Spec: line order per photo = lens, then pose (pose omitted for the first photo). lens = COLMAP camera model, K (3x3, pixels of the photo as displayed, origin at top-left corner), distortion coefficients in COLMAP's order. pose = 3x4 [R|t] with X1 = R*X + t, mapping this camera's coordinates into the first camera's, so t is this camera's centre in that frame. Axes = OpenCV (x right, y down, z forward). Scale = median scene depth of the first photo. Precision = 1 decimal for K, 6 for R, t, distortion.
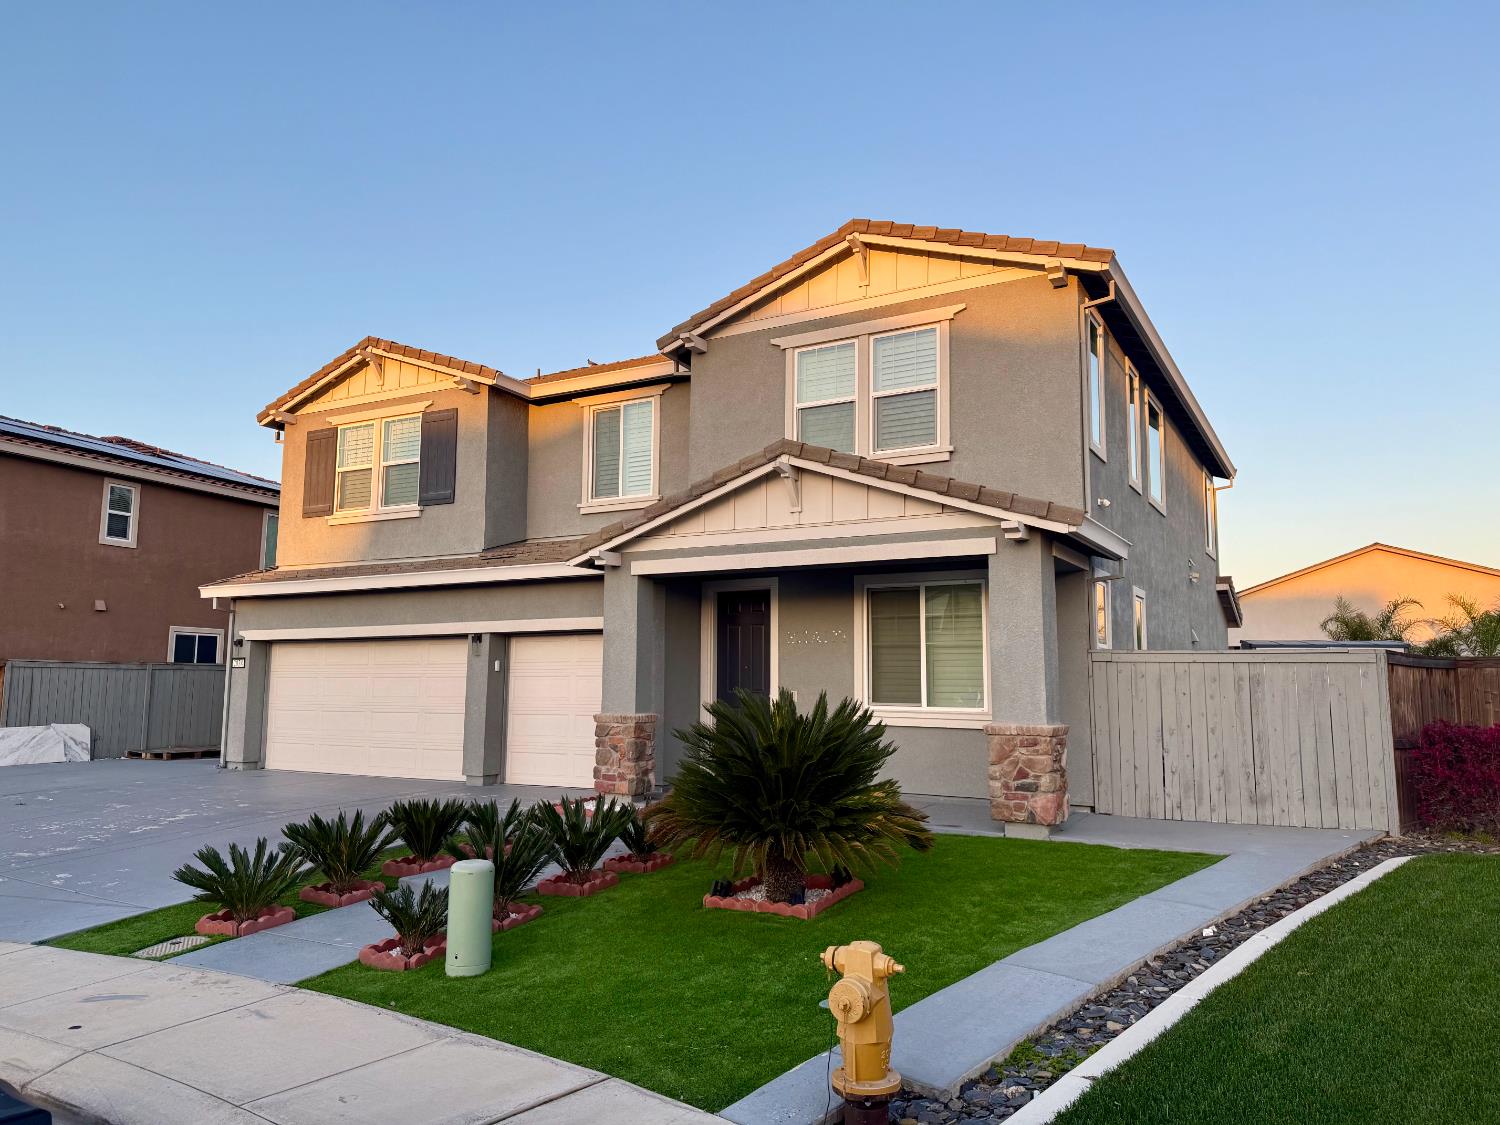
lens RADIAL K [[1039.0, 0, 744.9], [0, 1039.0, 563.1], [0, 0, 1]] dist [0.042014, -0.058084]
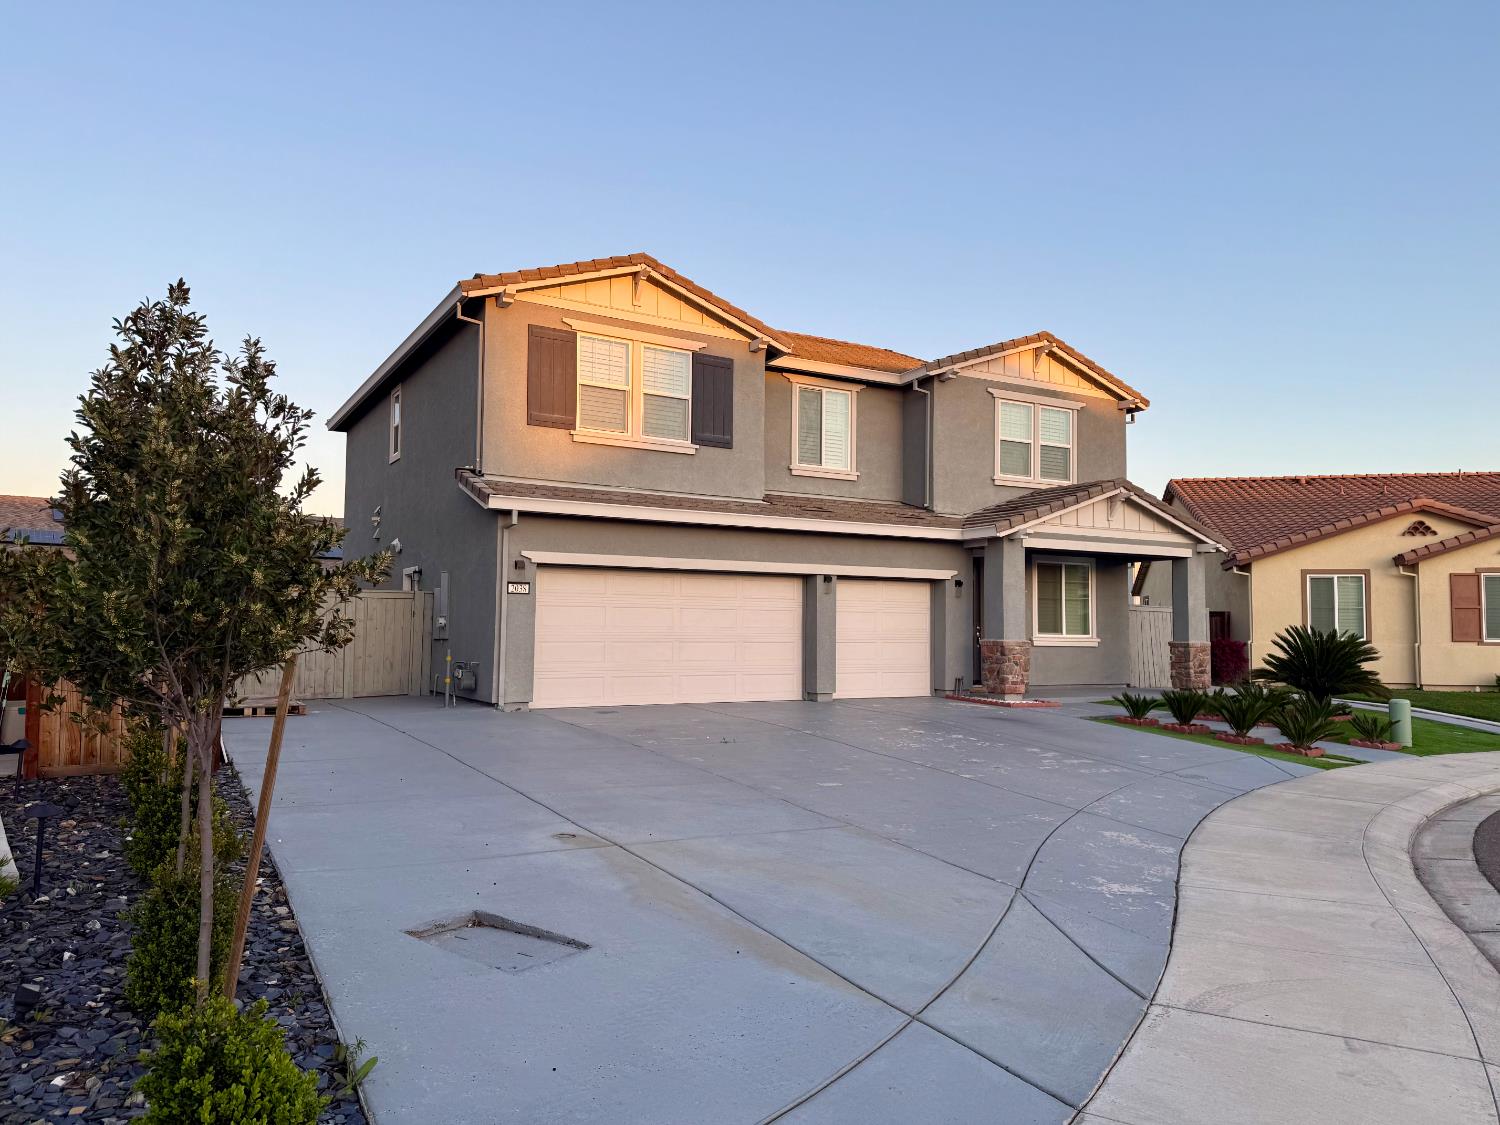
lens RADIAL K [[1039.0, 0, 760.8], [0, 1039.0, 582.9], [0, 0, 1]] dist [0.042014, -0.058084]
pose [[0.502828, 0.036781, 0.863603, -1.332924], [-0.110116, 0.993680, 0.021793, 0.059461], [-0.857344, -0.106054, 0.503701, 0.475864]]
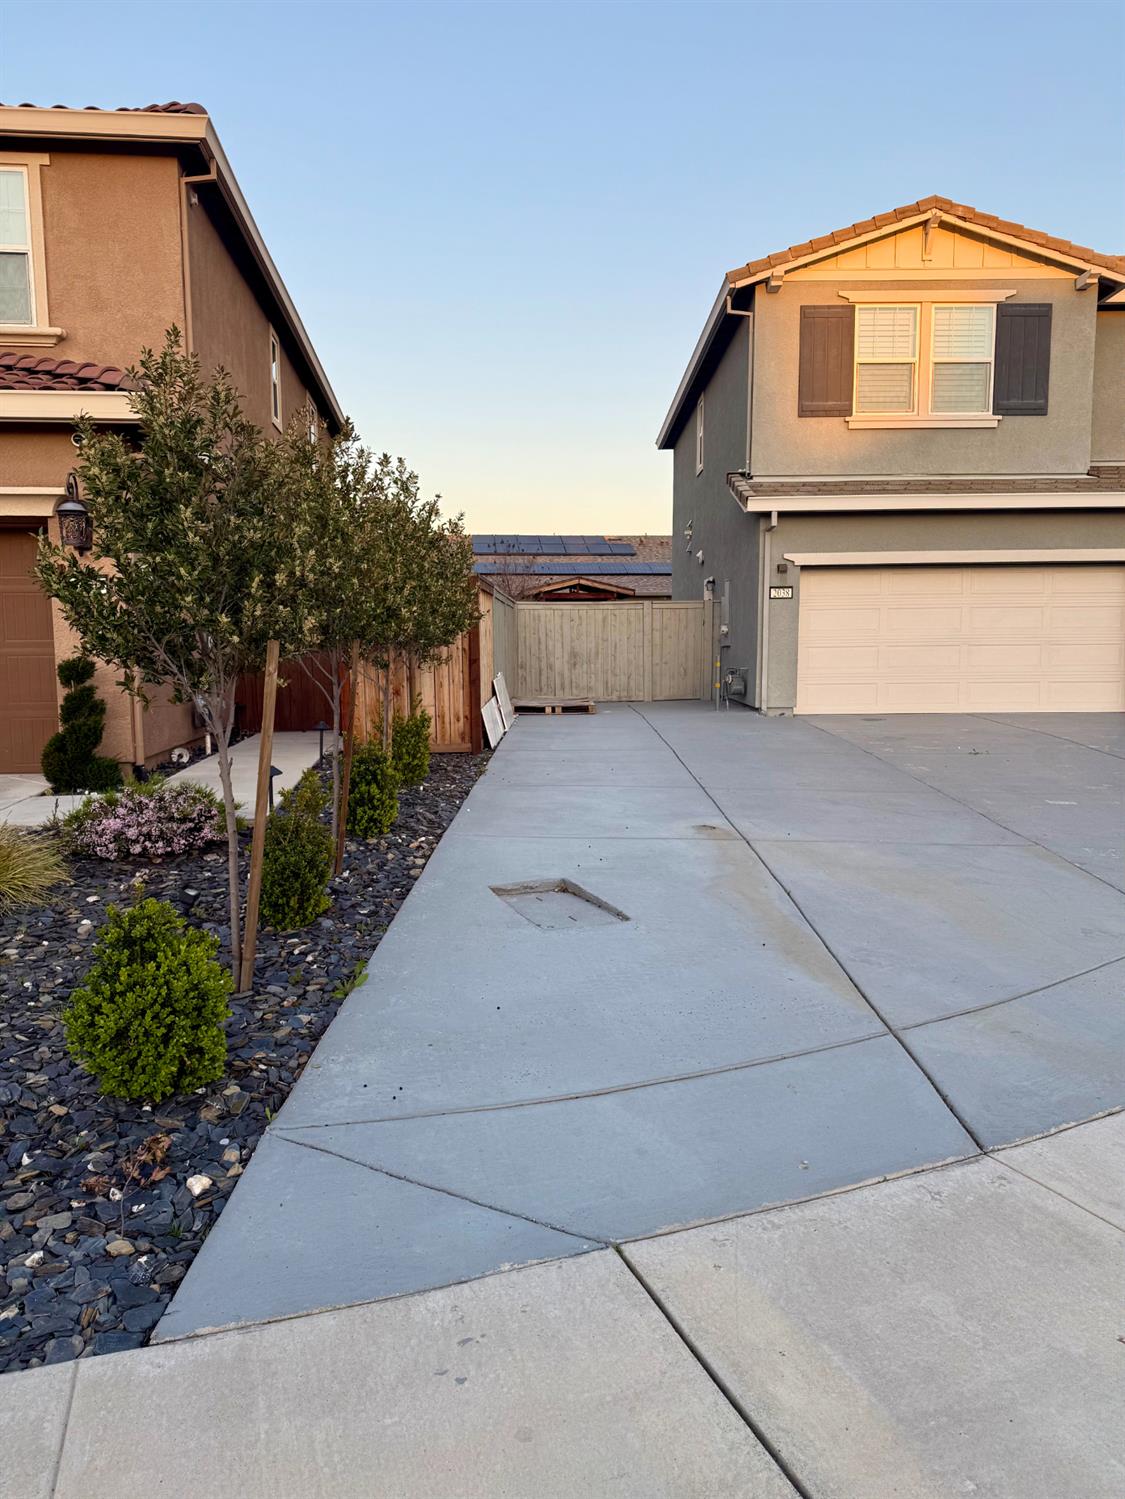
lens RADIAL K [[1038.3, 0, 559.7], [0, 1038.3, 773.8], [0, 0, 1]] dist [0.042014, -0.058084]
pose [[0.884048, -0.072431, 0.461750, -1.239760], [-0.041674, 0.971770, 0.232221, 0.058927], [-0.465535, -0.224537, 0.856073, 0.390487]]
